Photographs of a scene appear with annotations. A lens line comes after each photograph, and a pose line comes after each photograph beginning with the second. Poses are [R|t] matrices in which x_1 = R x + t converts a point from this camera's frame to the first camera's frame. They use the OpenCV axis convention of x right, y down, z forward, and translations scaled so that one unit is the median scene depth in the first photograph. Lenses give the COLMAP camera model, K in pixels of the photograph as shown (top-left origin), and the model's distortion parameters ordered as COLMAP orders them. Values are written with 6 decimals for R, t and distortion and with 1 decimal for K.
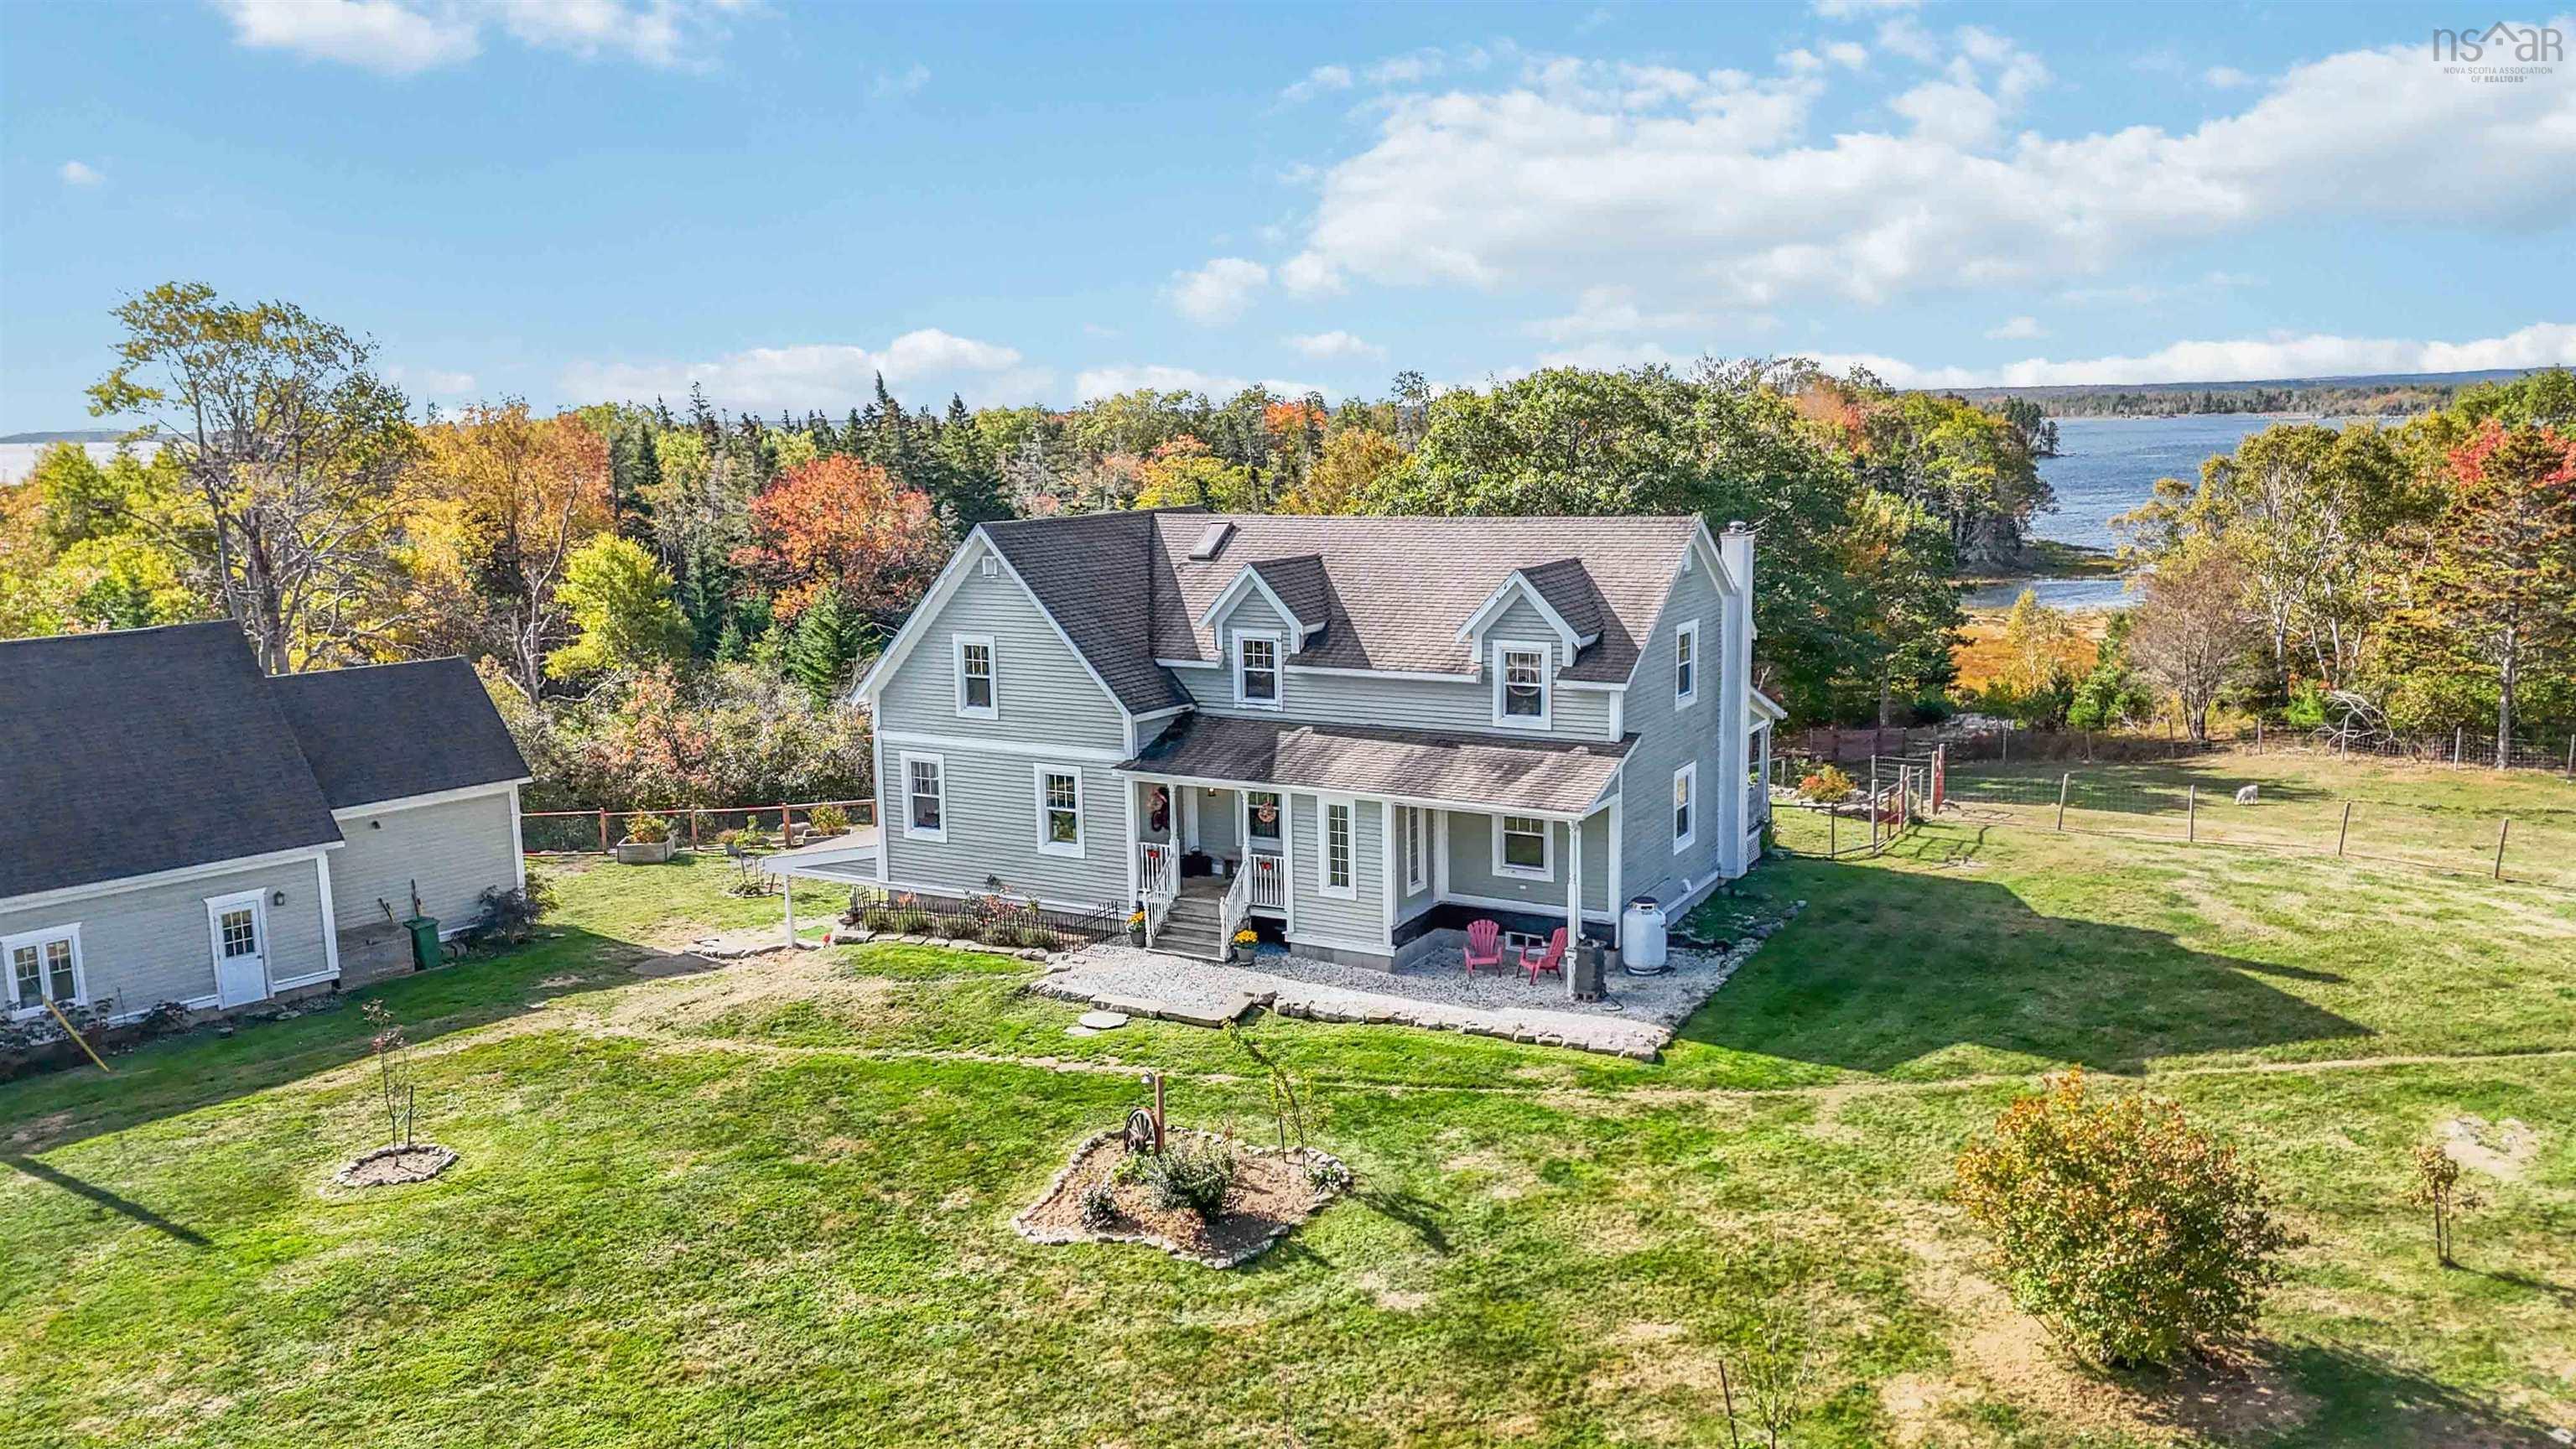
lens RADIAL K [[1865.2, 0, 1343.5], [0, 1865.2, 723.5], [0, 0, 1]] dist [0.044405, -0.000262]
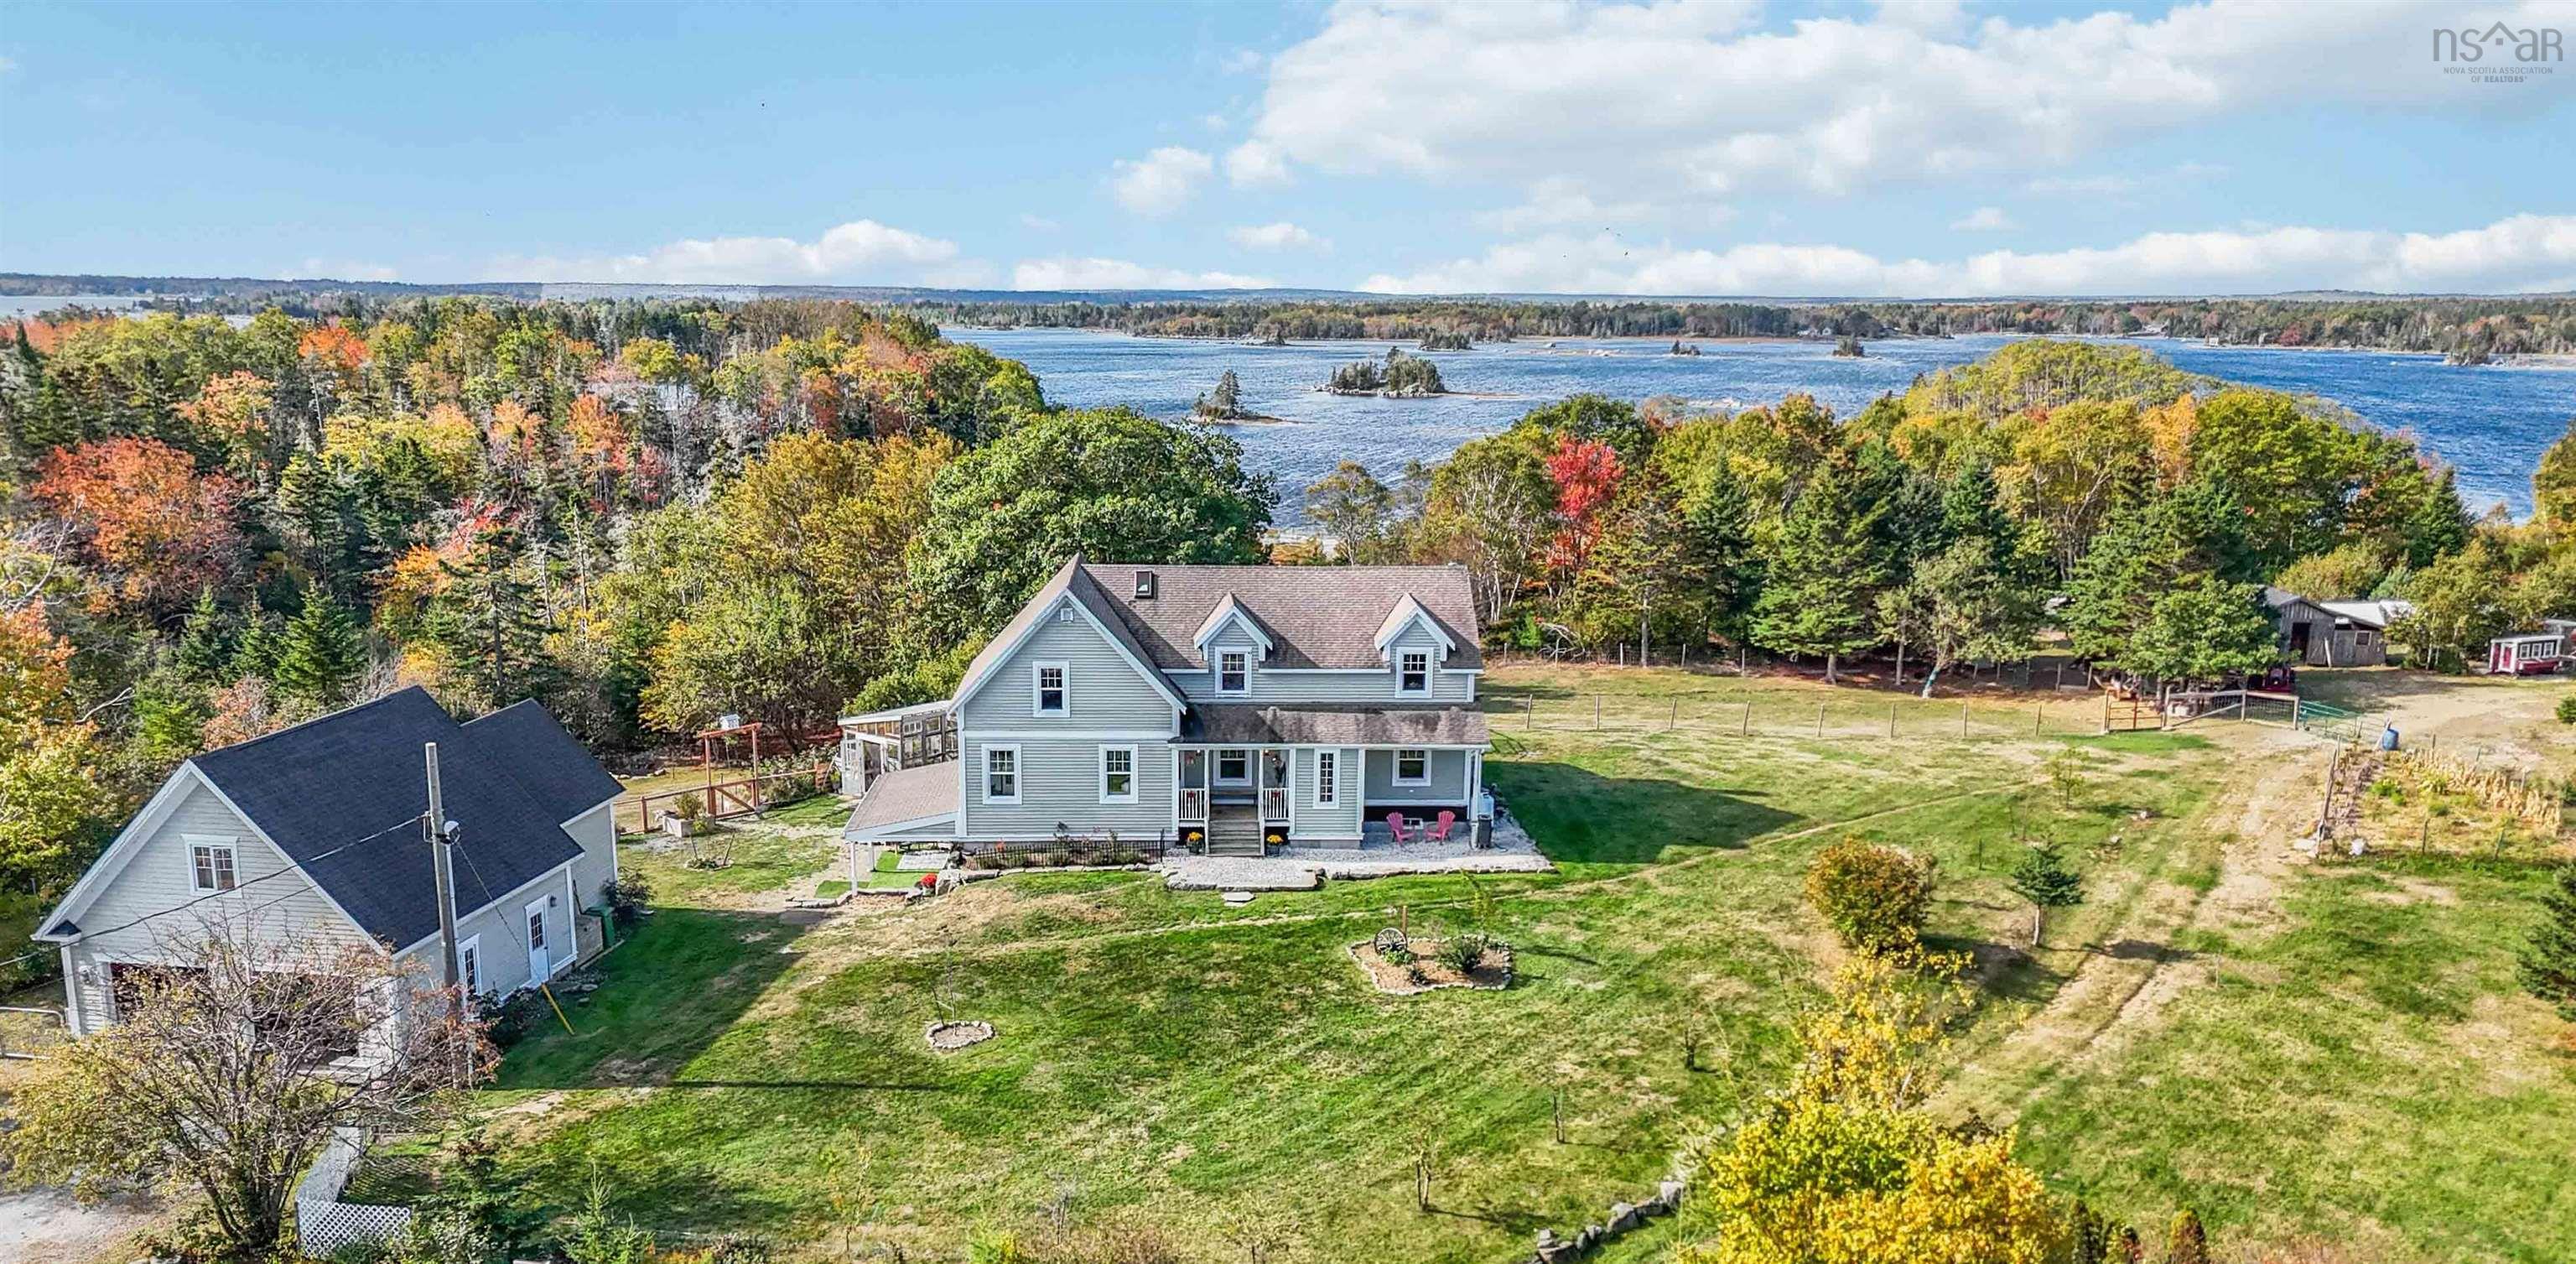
lens RADIAL K [[1877.8, 0, 1288.9], [0, 1877.8, 740.4], [0, 0, 1]] dist [0.060188, -0.076095]
pose [[0.847221, -0.088669, 0.523788, -0.901225], [0.057692, 0.995498, 0.075205, -0.094388], [-0.528098, -0.033496, 0.848522, -0.394799]]
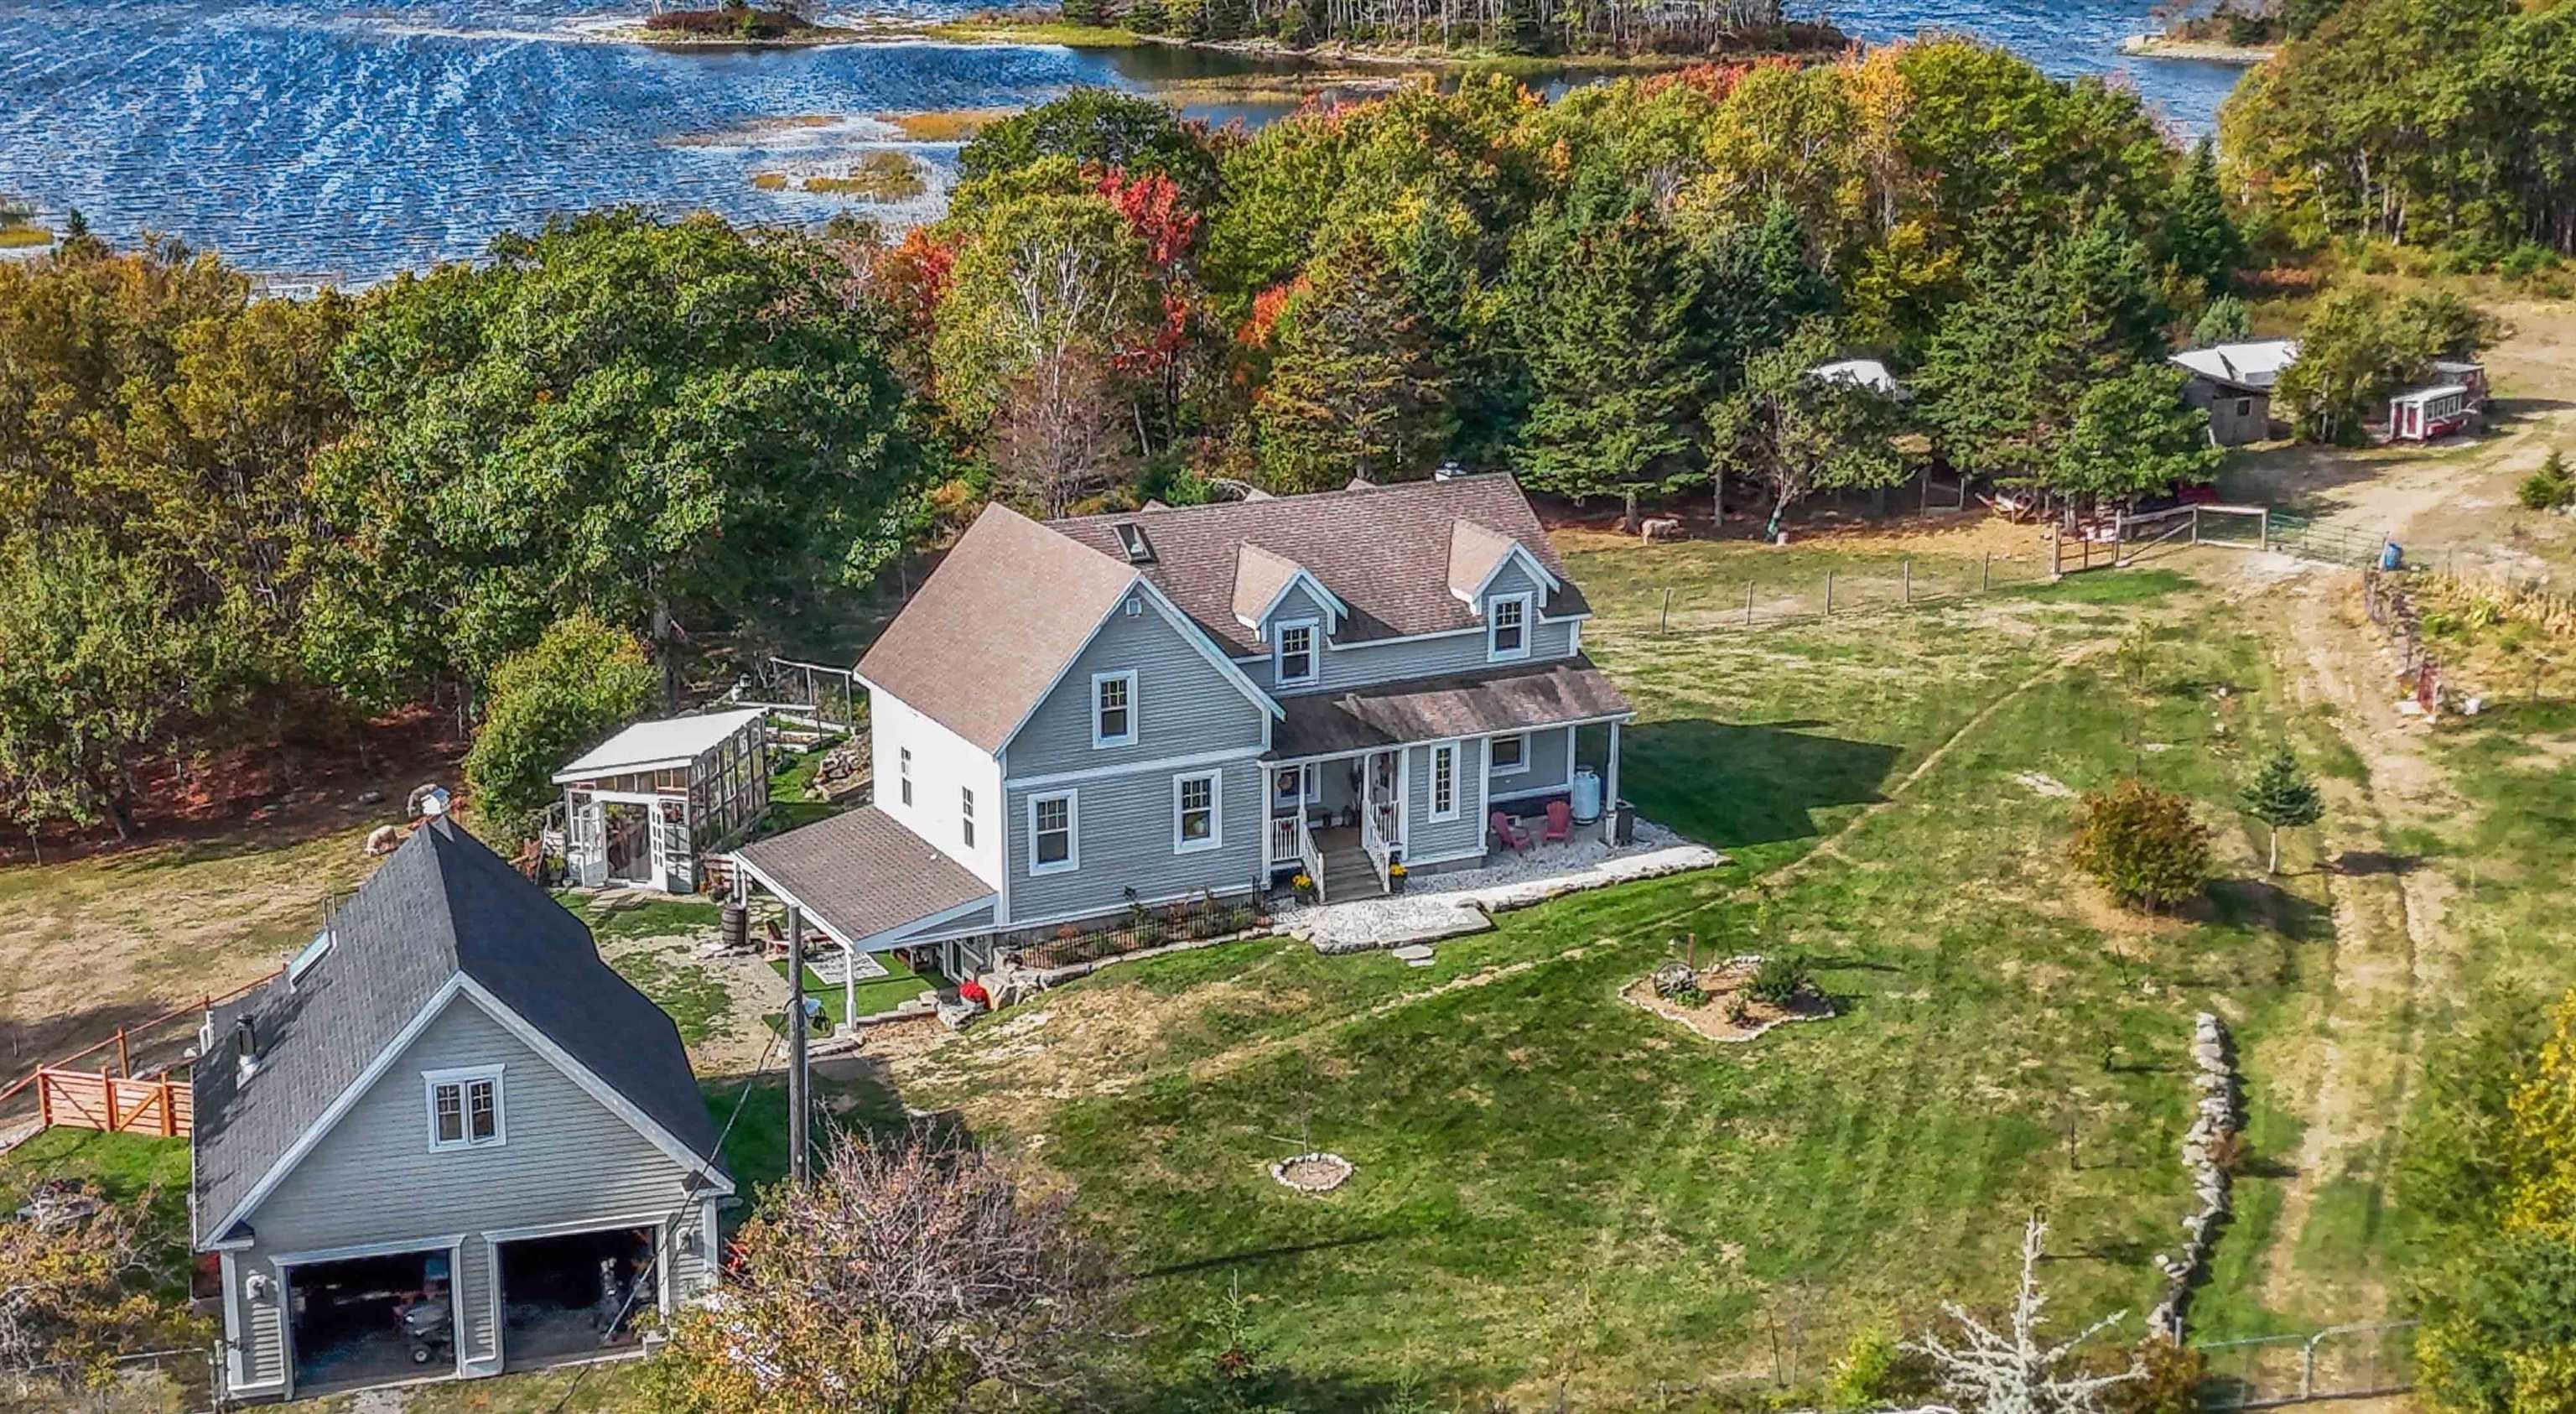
lens RADIAL K [[3571.1, 0, 1288.0], [0, 3571.1, 707.0], [0, 0, 1]] dist [0.052009, -0.019492]
pose [[0.561821, -0.198540, 0.803081, -1.975188], [0.123889, 0.980018, 0.155613, -0.367836], [-0.817929, 0.012066, 0.575192, -0.292288]]
